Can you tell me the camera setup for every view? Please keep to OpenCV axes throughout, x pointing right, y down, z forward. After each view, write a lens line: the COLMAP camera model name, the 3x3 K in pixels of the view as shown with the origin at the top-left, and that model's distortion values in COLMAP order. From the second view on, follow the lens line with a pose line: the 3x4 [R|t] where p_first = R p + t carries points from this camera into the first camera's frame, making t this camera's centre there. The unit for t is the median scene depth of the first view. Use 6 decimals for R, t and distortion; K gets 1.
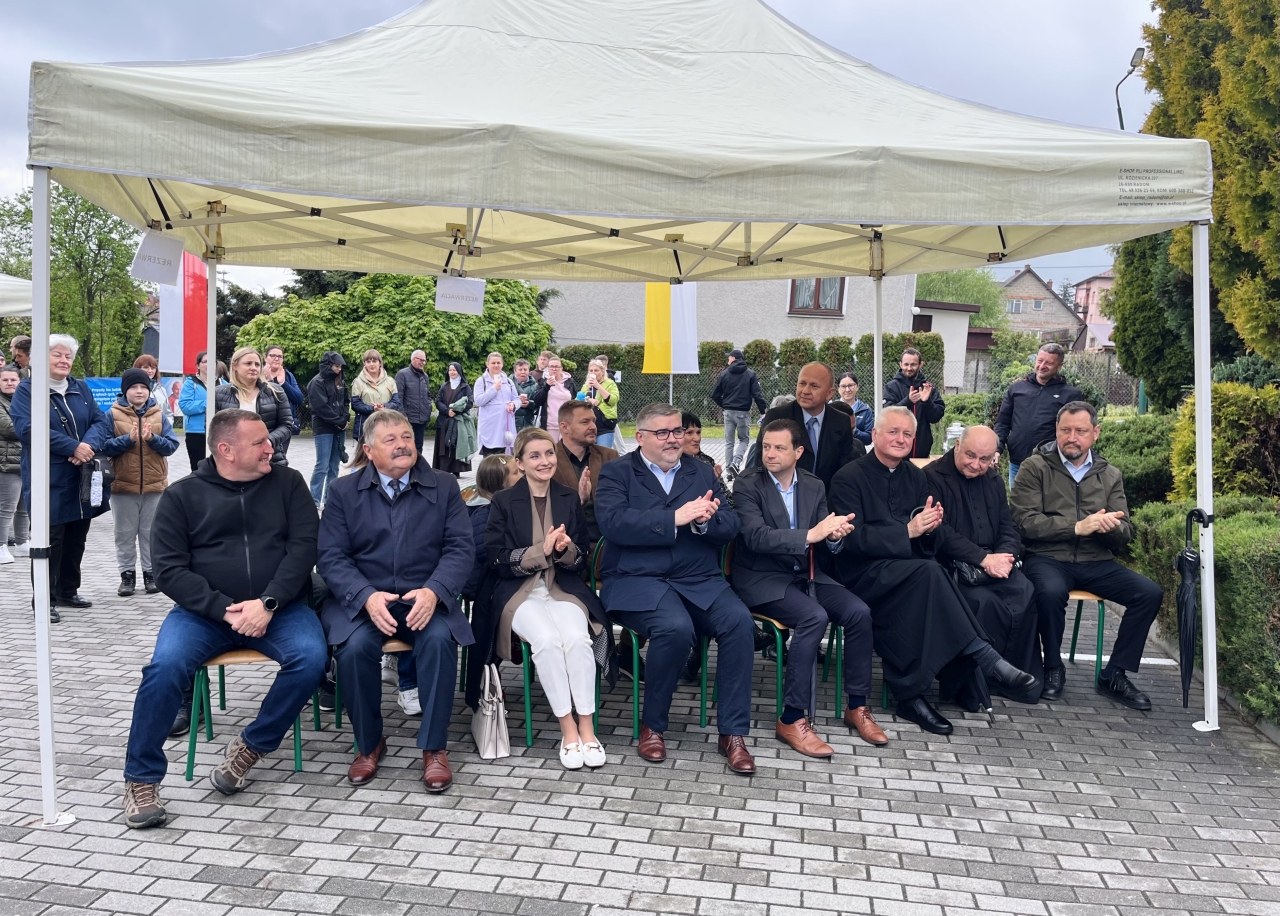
lens RADIAL K [[1012.4, 0, 647.6], [0, 1012.4, 468.6], [0, 0, 1]] dist [0.052250, -0.062010]
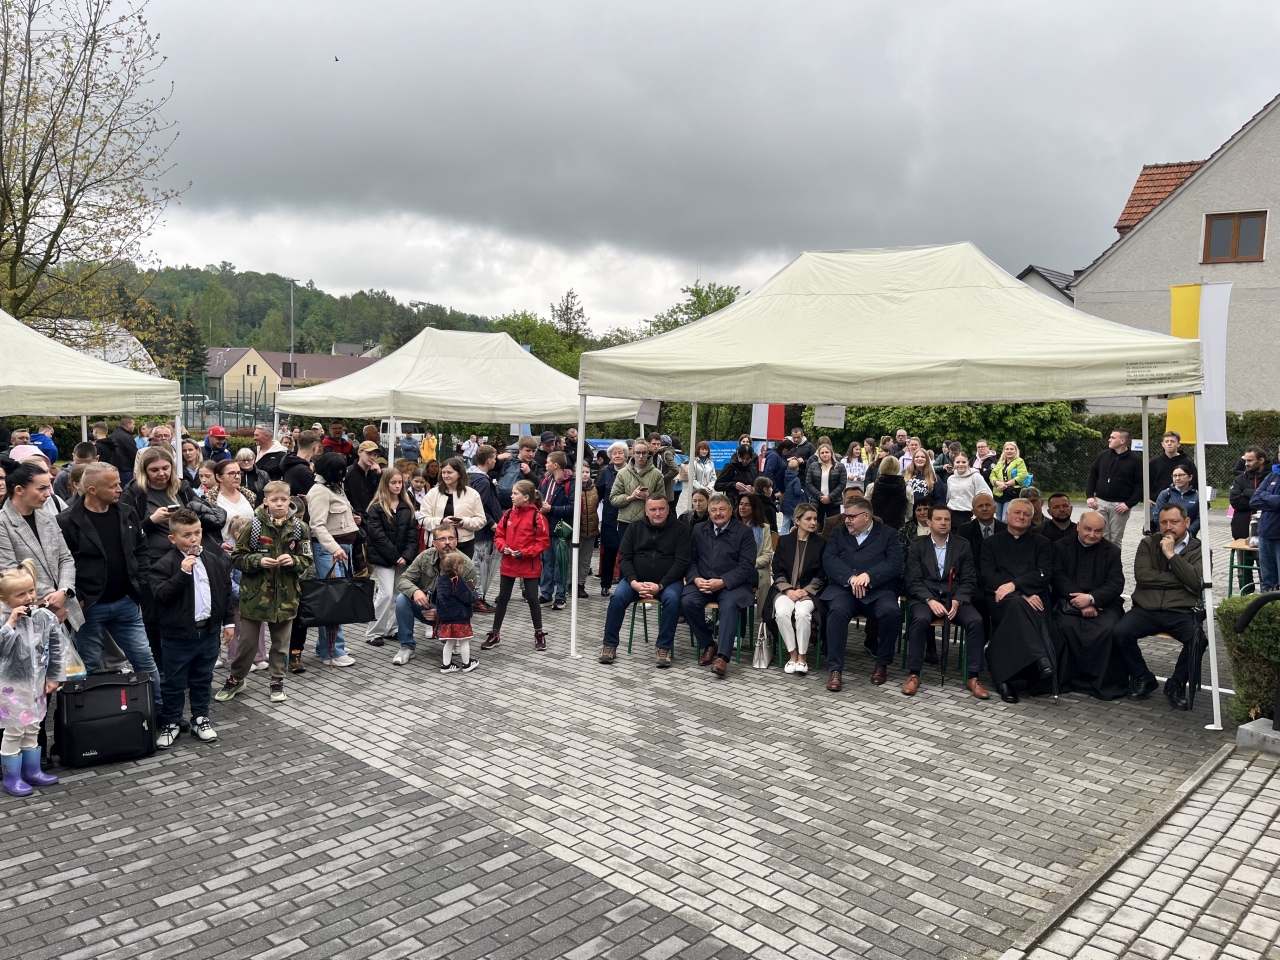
lens RADIAL K [[995.2, 0, 633.2], [0, 995.2, 476.9], [0, 0, 1]] dist [0.051063, -0.055878]
pose [[0.819555, 0.031900, -0.572112, 0.710394], [-0.055693, 0.998156, -0.024124, -0.028109], [0.570288, 0.051634, 0.819820, -0.721882]]
